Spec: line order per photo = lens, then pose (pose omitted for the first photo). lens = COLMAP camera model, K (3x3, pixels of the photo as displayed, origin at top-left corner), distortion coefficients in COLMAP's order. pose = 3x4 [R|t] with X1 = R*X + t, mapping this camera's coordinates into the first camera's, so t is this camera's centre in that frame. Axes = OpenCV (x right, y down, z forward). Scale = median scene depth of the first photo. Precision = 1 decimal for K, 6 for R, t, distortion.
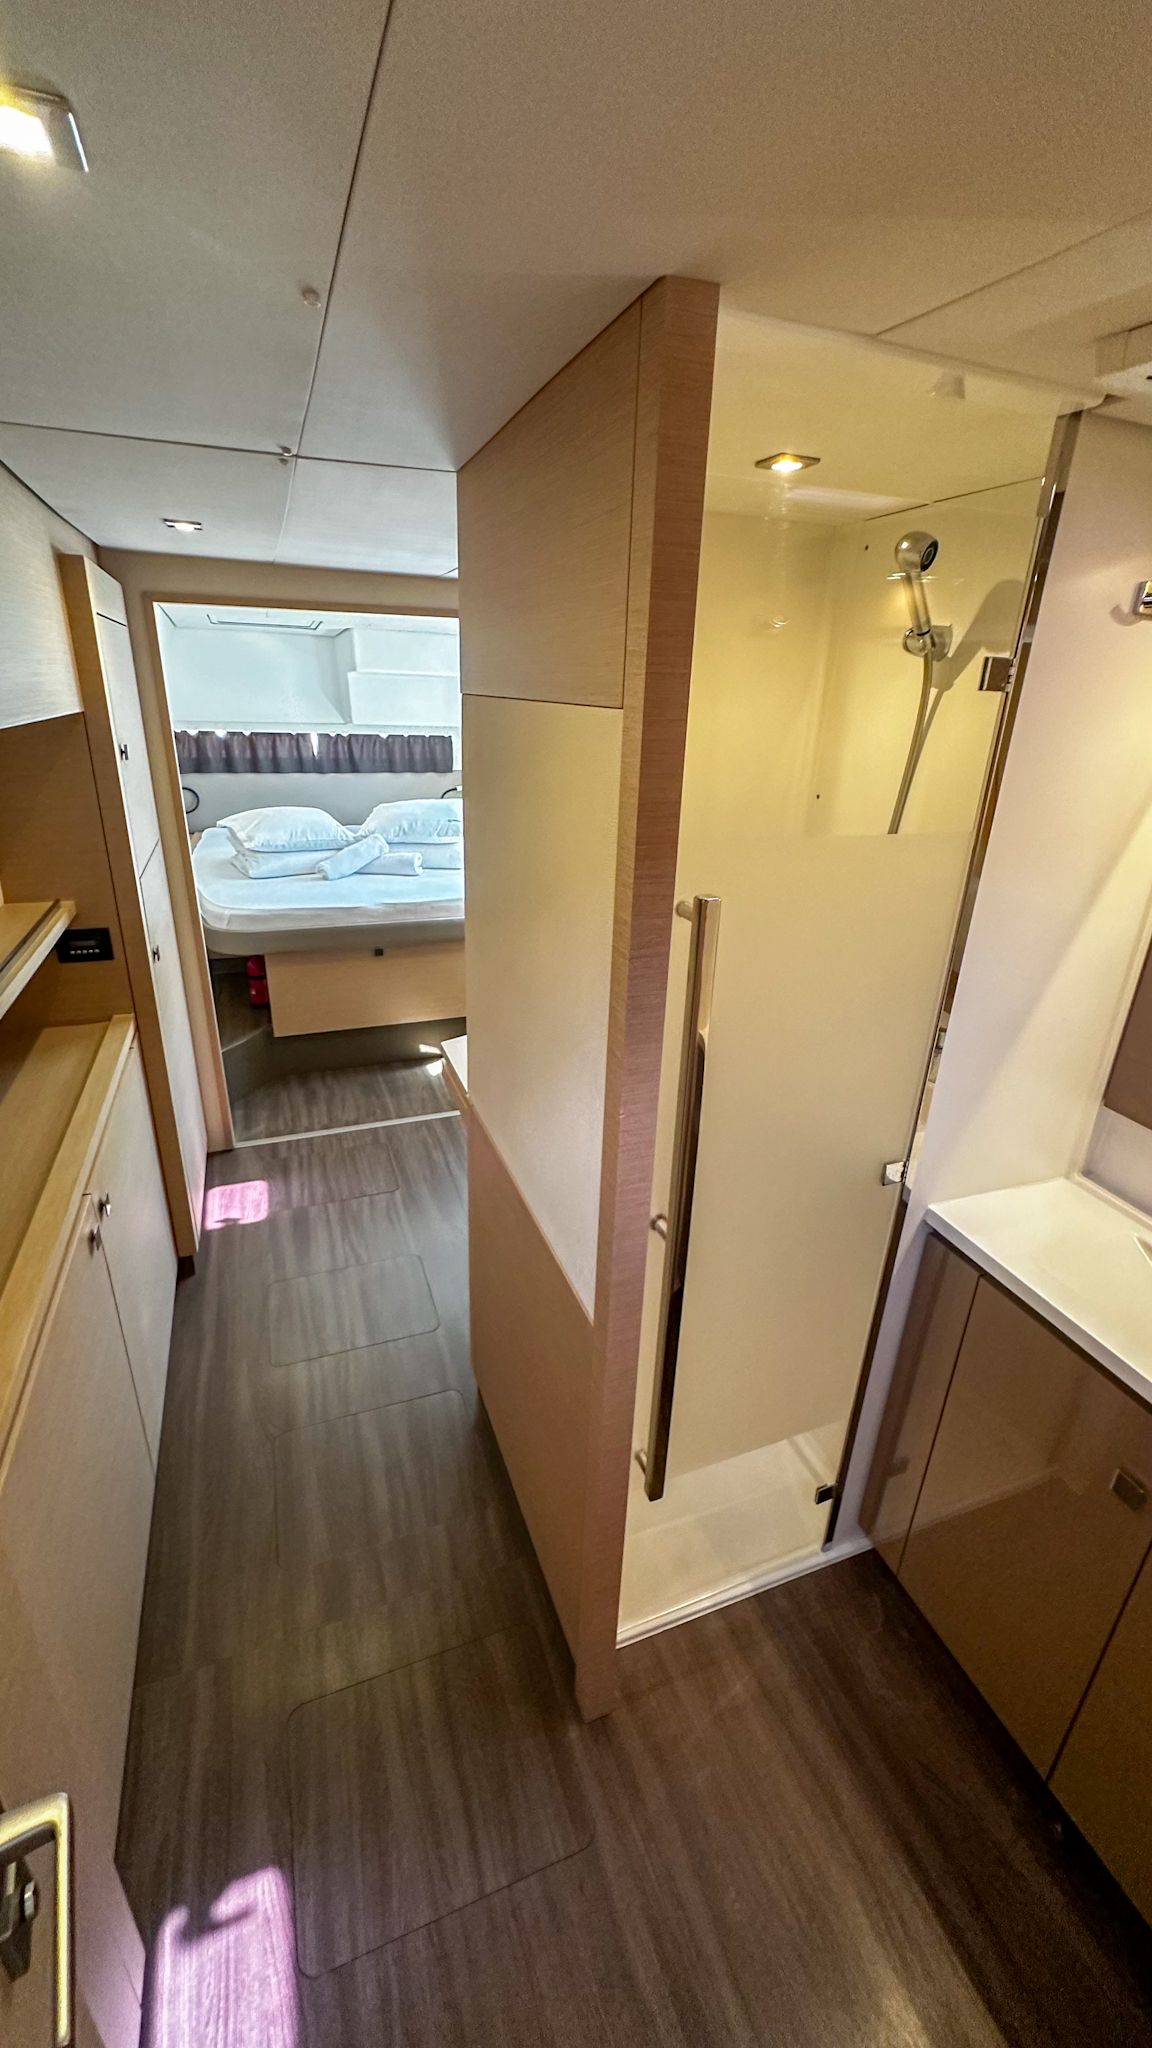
lens RADIAL K [[823.9, 0, 576.0], [0, 823.9, 1024.0], [0, 0, 1]] dist [-0.002618, -0.000290]
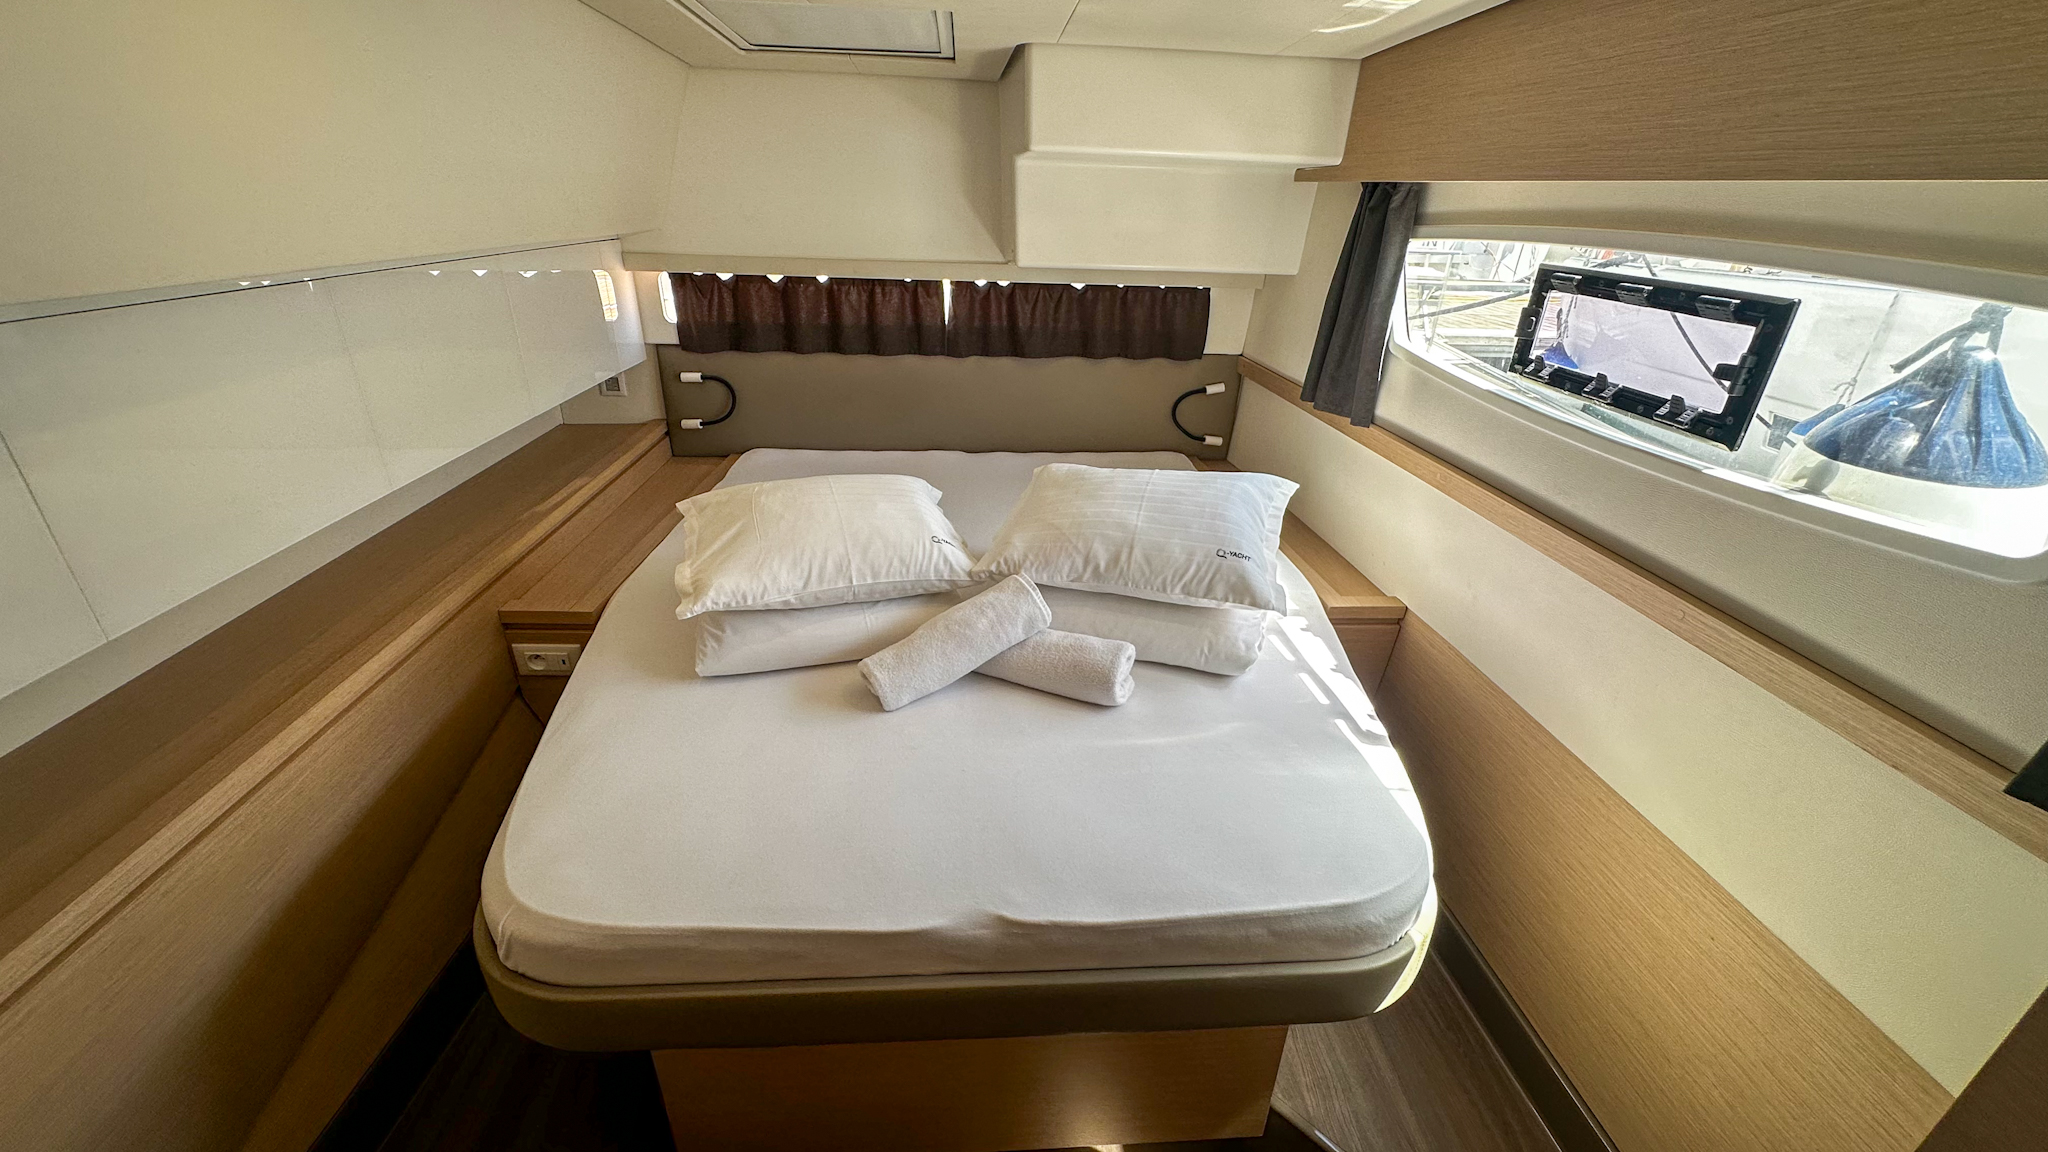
lens RADIAL K [[823.9, 0, 1024.0], [0, 823.9, 576.0], [0, 0, 1]] dist [-0.002618, -0.000290]
pose [[0.959024, 0.118603, -0.257304, -0.357924], [-0.107259, 0.992553, 0.057736, -0.627861], [0.262236, -0.027772, 0.964604, 1.565941]]
